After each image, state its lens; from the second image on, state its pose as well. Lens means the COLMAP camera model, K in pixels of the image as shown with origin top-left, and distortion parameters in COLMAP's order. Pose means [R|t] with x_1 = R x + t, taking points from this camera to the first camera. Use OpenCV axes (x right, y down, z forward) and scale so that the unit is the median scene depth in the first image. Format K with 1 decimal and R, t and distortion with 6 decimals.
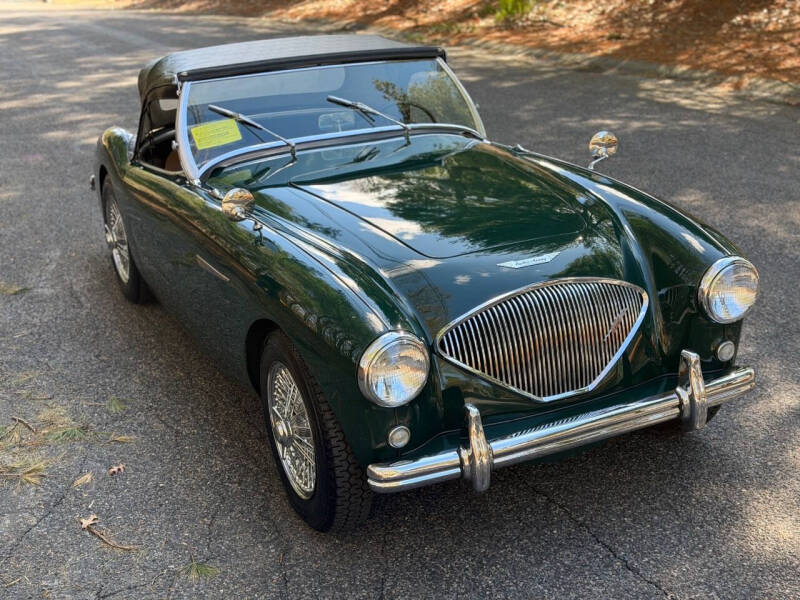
lens RADIAL K [[1090.8, 0, 401.2], [0, 1090.8, 295.3], [0, 0, 1]] dist [0.169353, -0.326714]
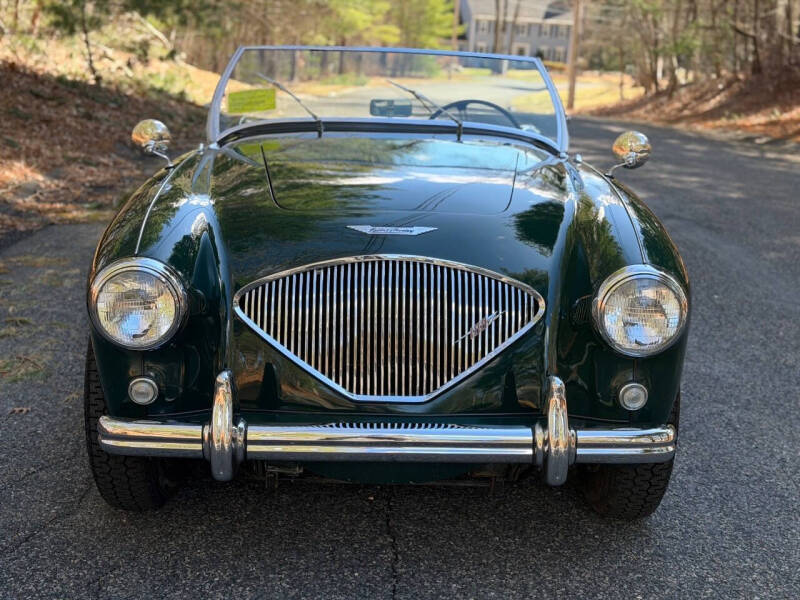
lens RADIAL K [[1090.8, 0, 401.2], [0, 1090.8, 295.3], [0, 0, 1]] dist [0.169353, -0.326714]
pose [[0.901342, 0.160261, -0.402366, 0.439440], [-0.203818, 0.976674, -0.067568, 0.065767], [0.382152, 0.142911, 0.912982, 0.263622]]
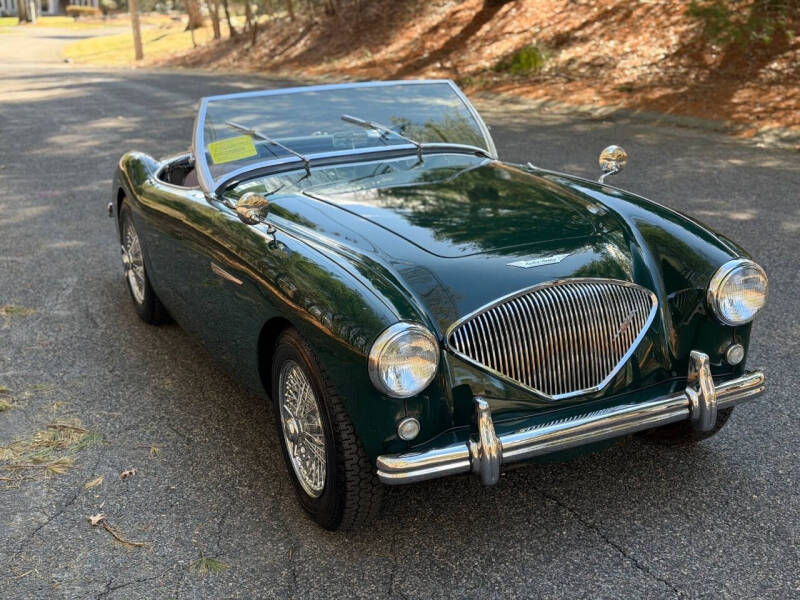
lens RADIAL K [[1090.8, 0, 401.2], [0, 1090.8, 295.3], [0, 0, 1]] dist [0.169353, -0.326714]
pose [[0.999895, 0.007369, -0.012452, 0.002362], [-0.008031, 0.998510, -0.053969, 0.053721], [0.012036, 0.054064, 0.998465, -0.010312]]
